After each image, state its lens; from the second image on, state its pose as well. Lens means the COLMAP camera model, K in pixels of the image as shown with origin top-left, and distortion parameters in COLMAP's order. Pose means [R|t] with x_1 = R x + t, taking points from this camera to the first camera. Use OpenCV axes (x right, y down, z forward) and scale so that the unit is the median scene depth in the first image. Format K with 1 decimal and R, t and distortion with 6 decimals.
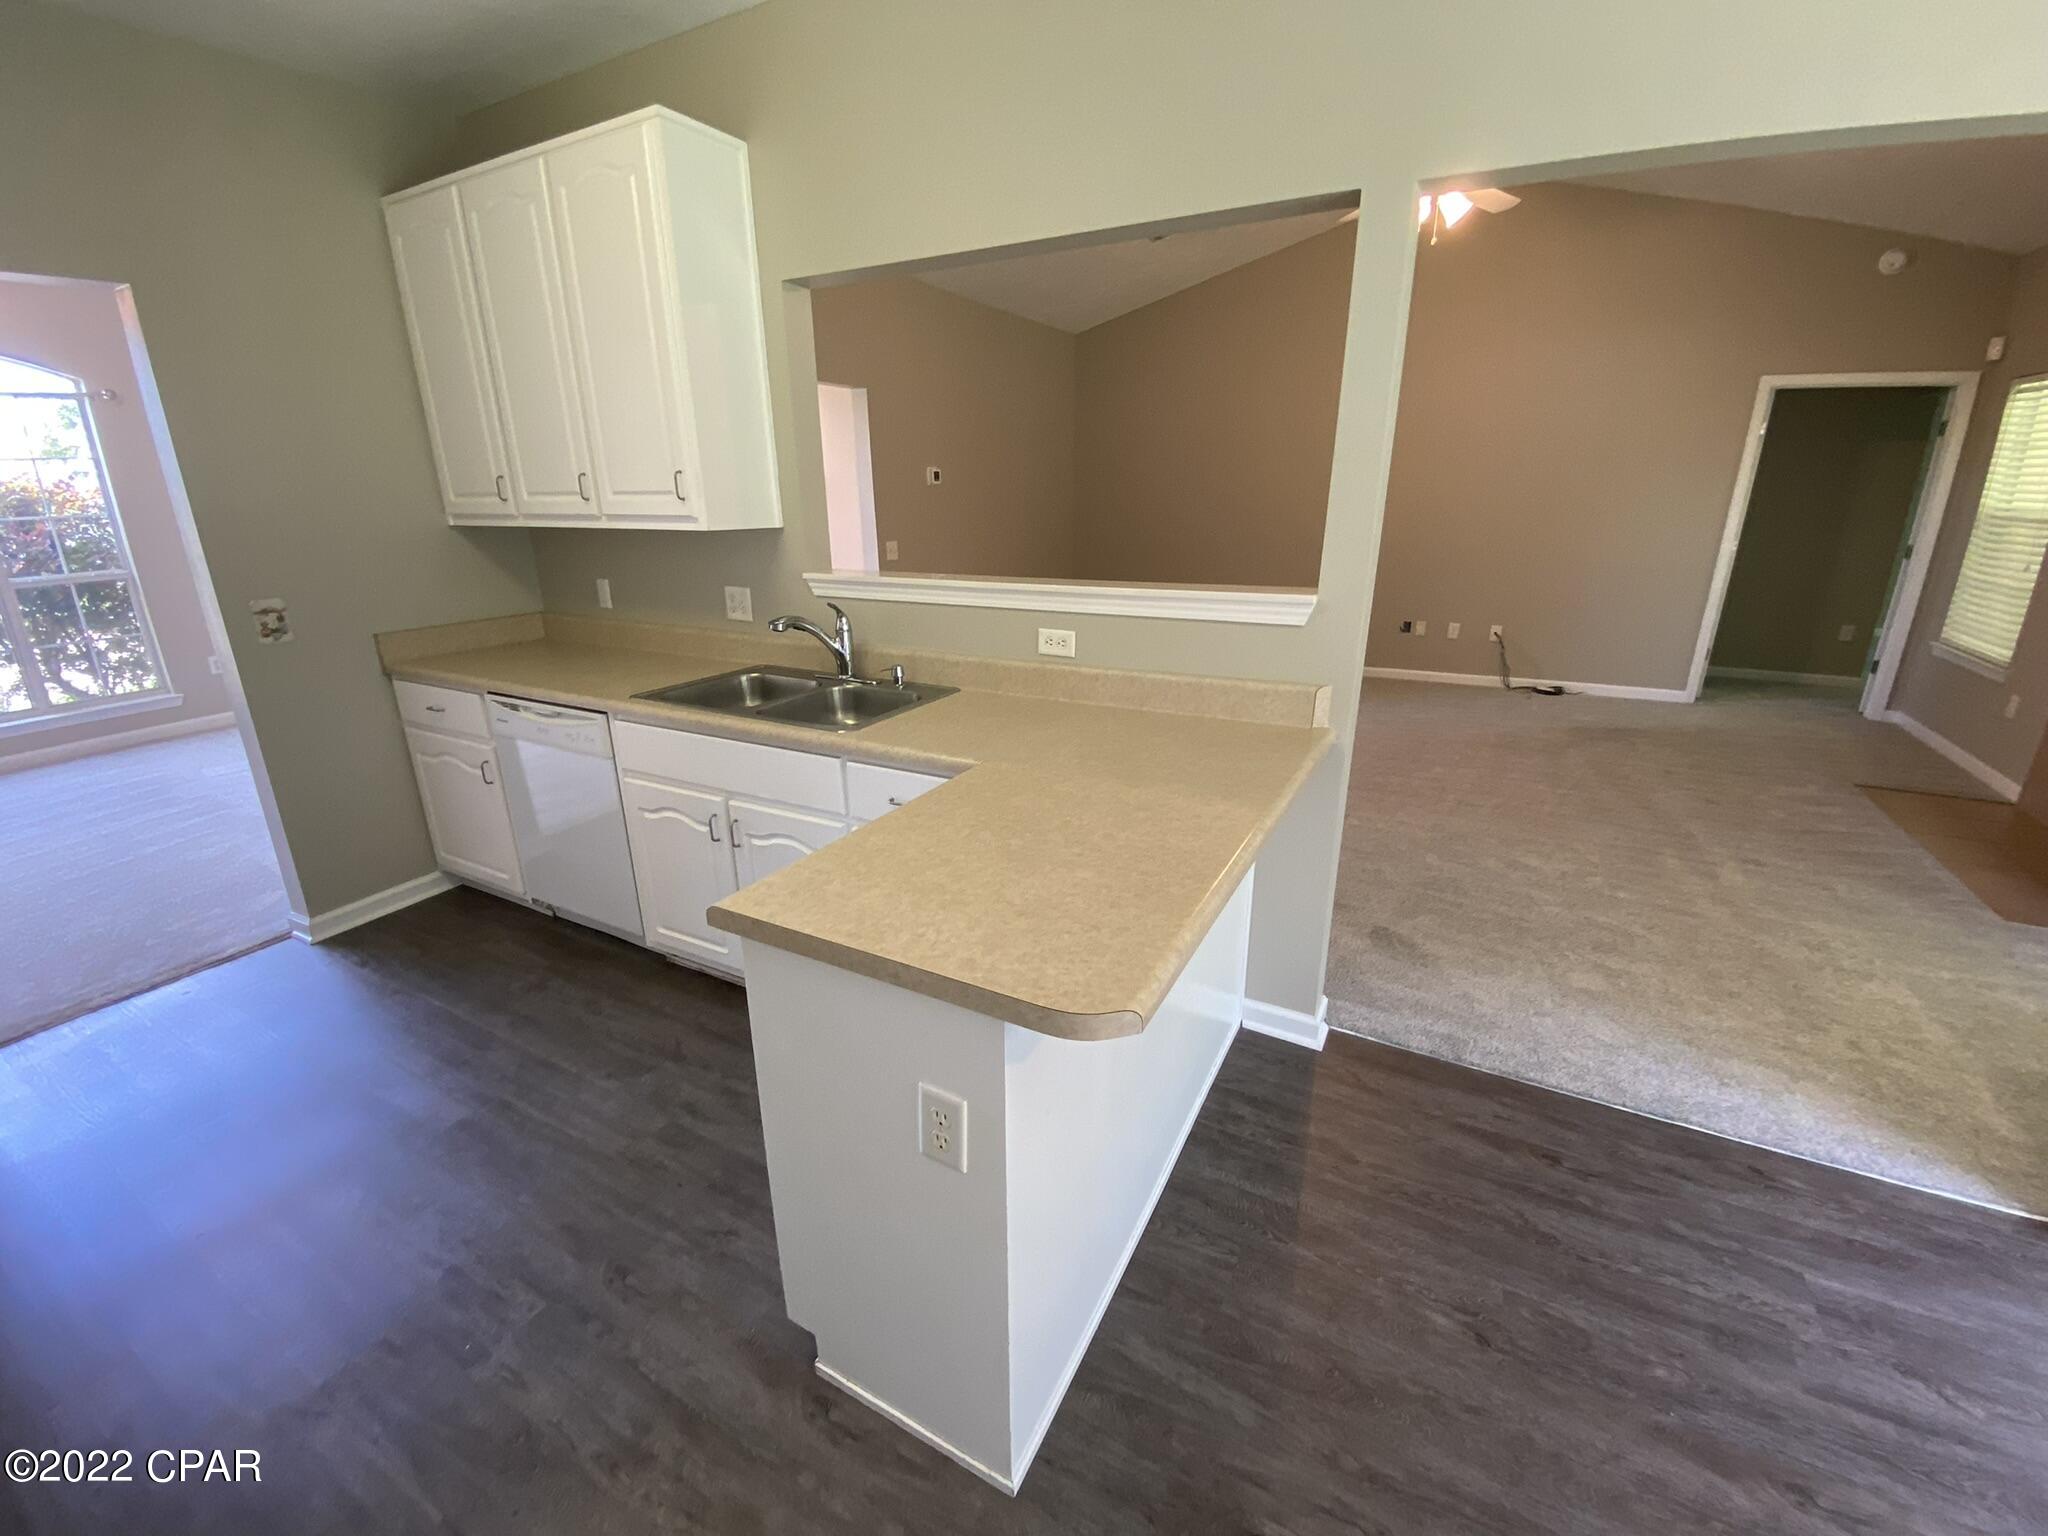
lens RADIAL K [[842.6, 0, 1041.0], [0, 842.6, 774.5], [0, 0, 1]] dist [0.003931, -0.008603]
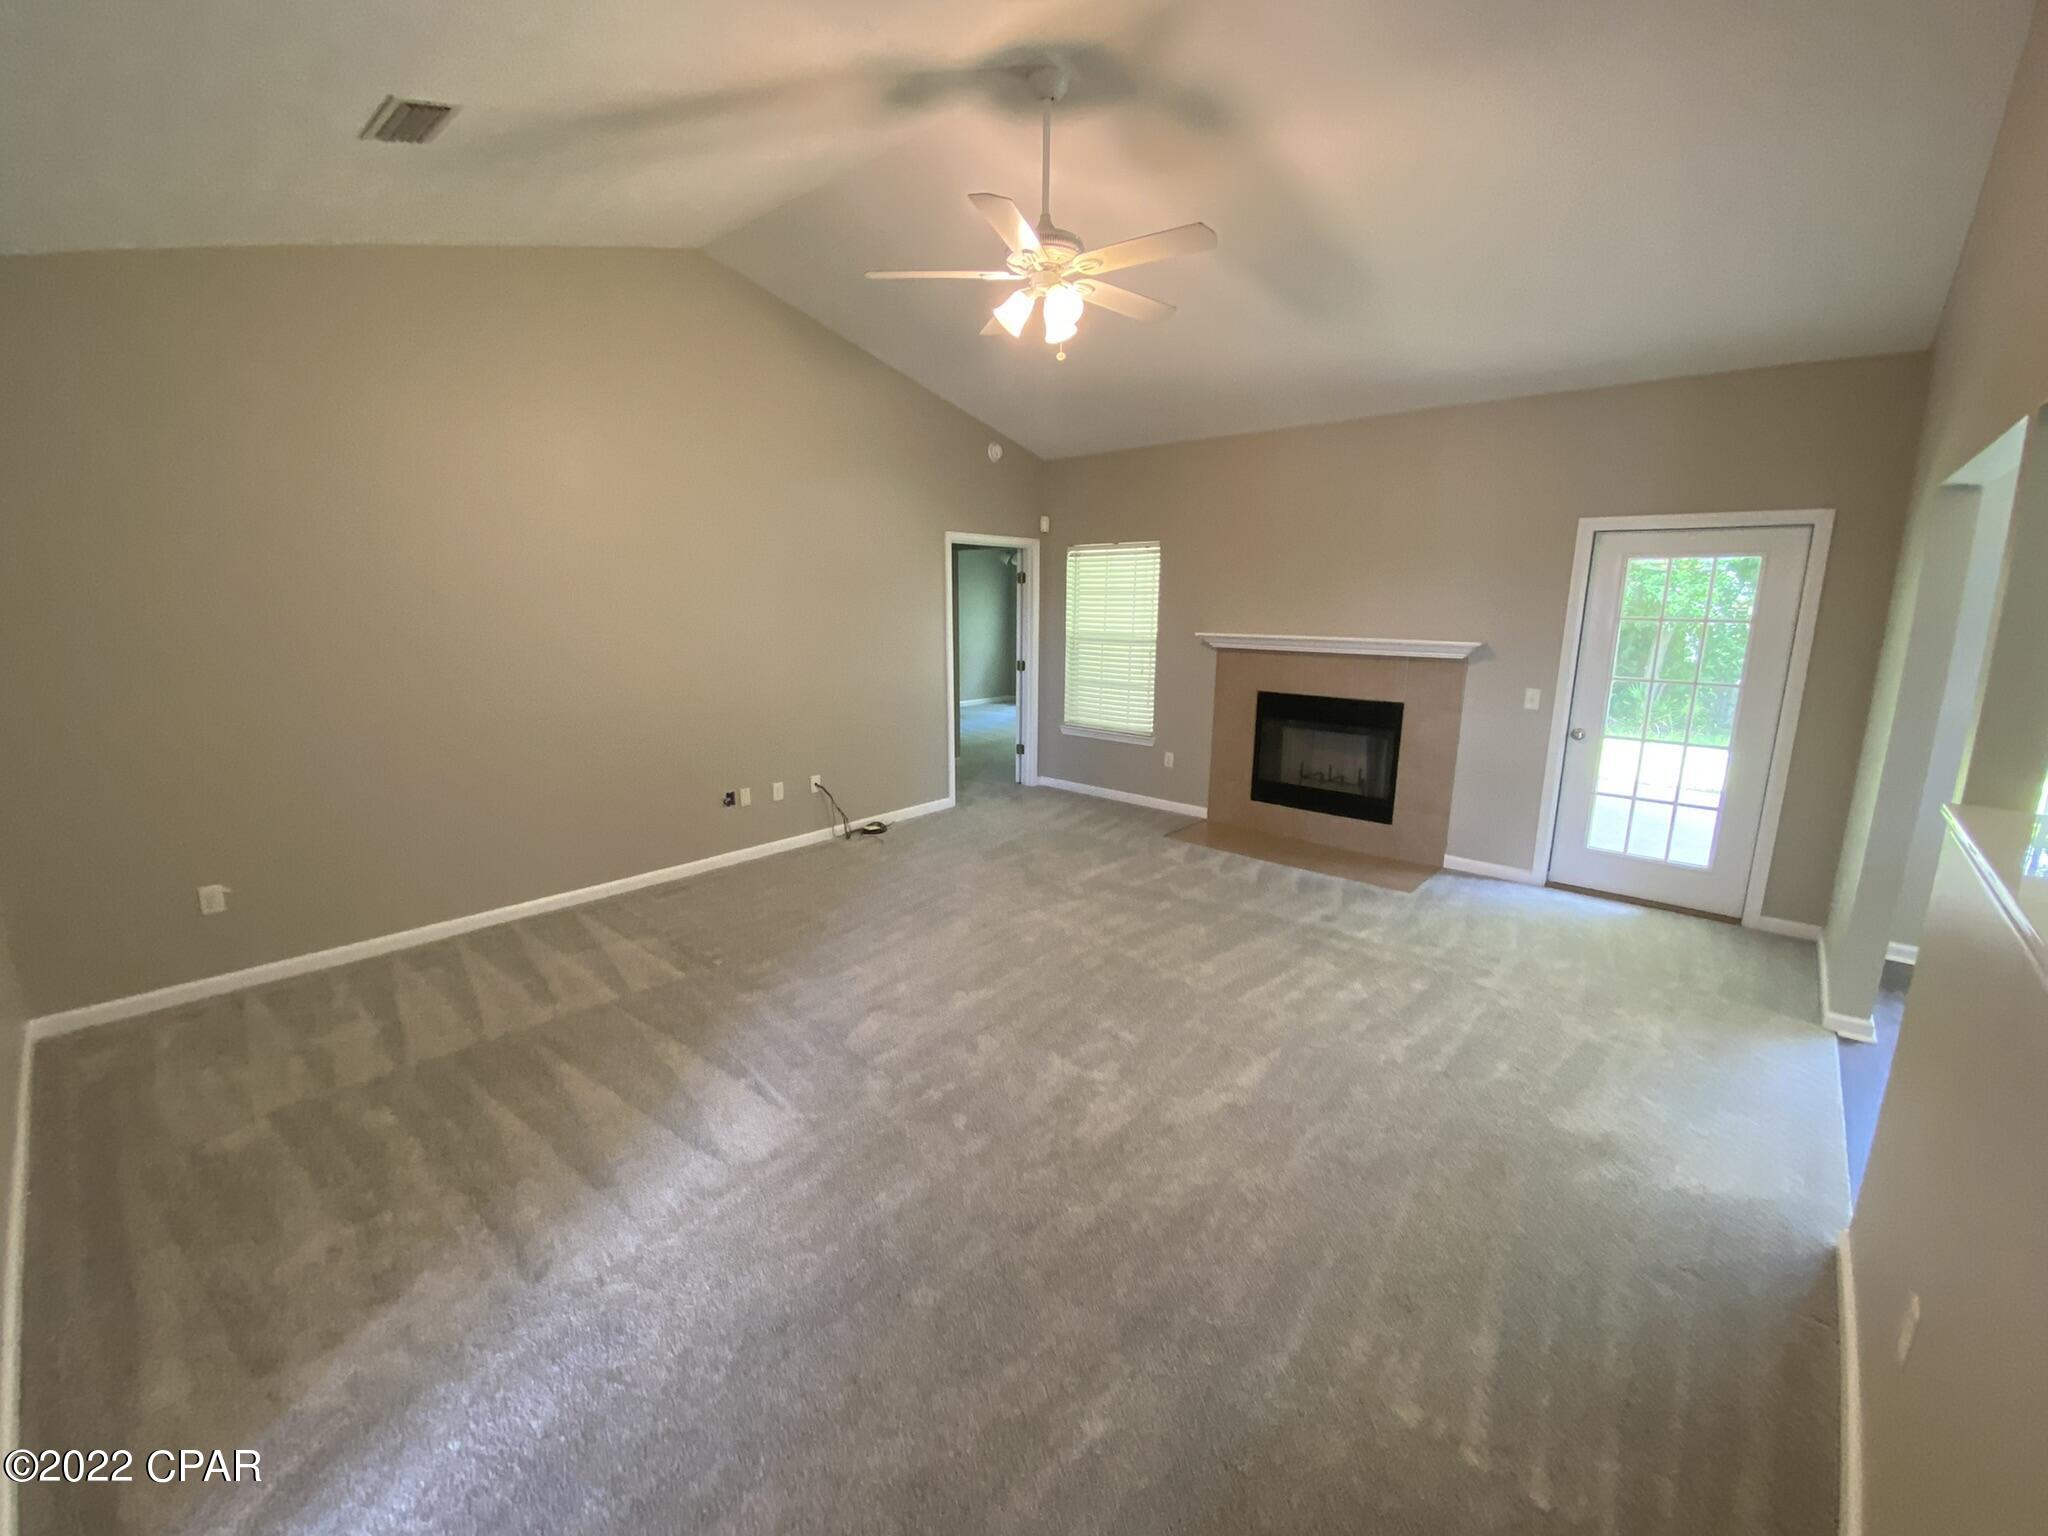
lens RADIAL K [[842.6, 0, 997.3], [0, 842.6, 765.2], [0, 0, 1]] dist [0.003931, -0.008603]
pose [[0.279251, -0.187113, 0.941811, -0.366200], [0.310758, 0.945655, 0.095736, -0.316107], [-0.908542, 0.265941, 0.322222, 0.792713]]
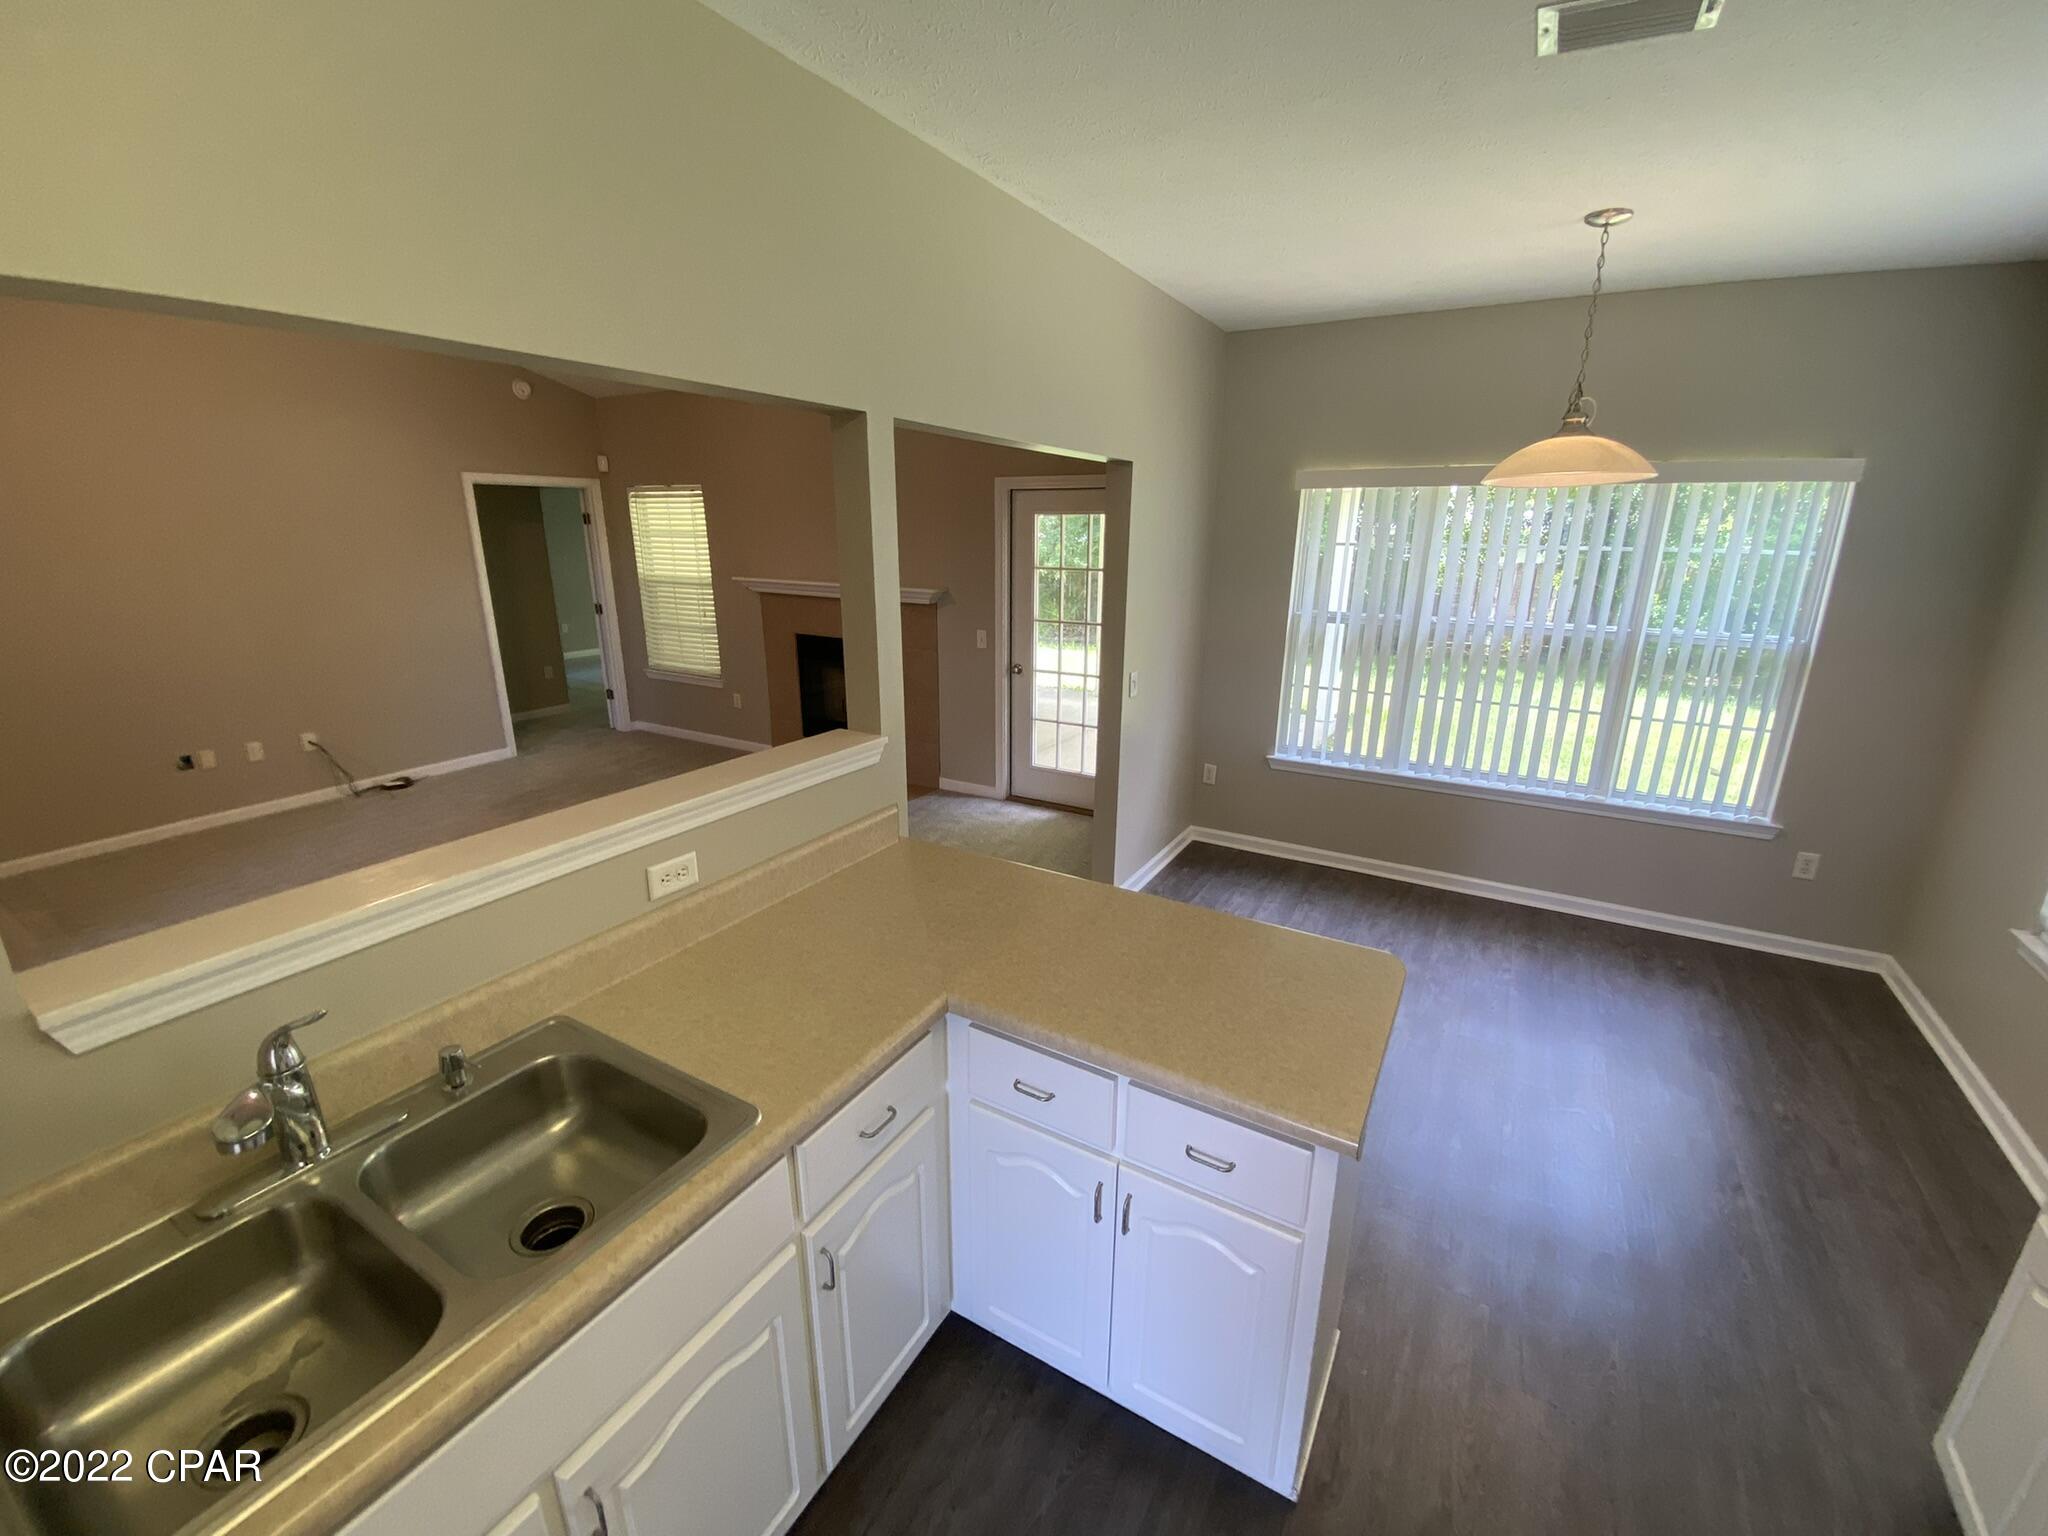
lens RADIAL K [[842.6, 0, 1004.9], [0, 842.6, 773.4], [0, 0, 1]] dist [0.003931, -0.008603]
pose [[0.053457, -0.279788, 0.958572, -0.377430], [0.317436, 0.914912, 0.249342, -0.190022], [-0.946772, 0.290956, 0.137723, 0.331914]]
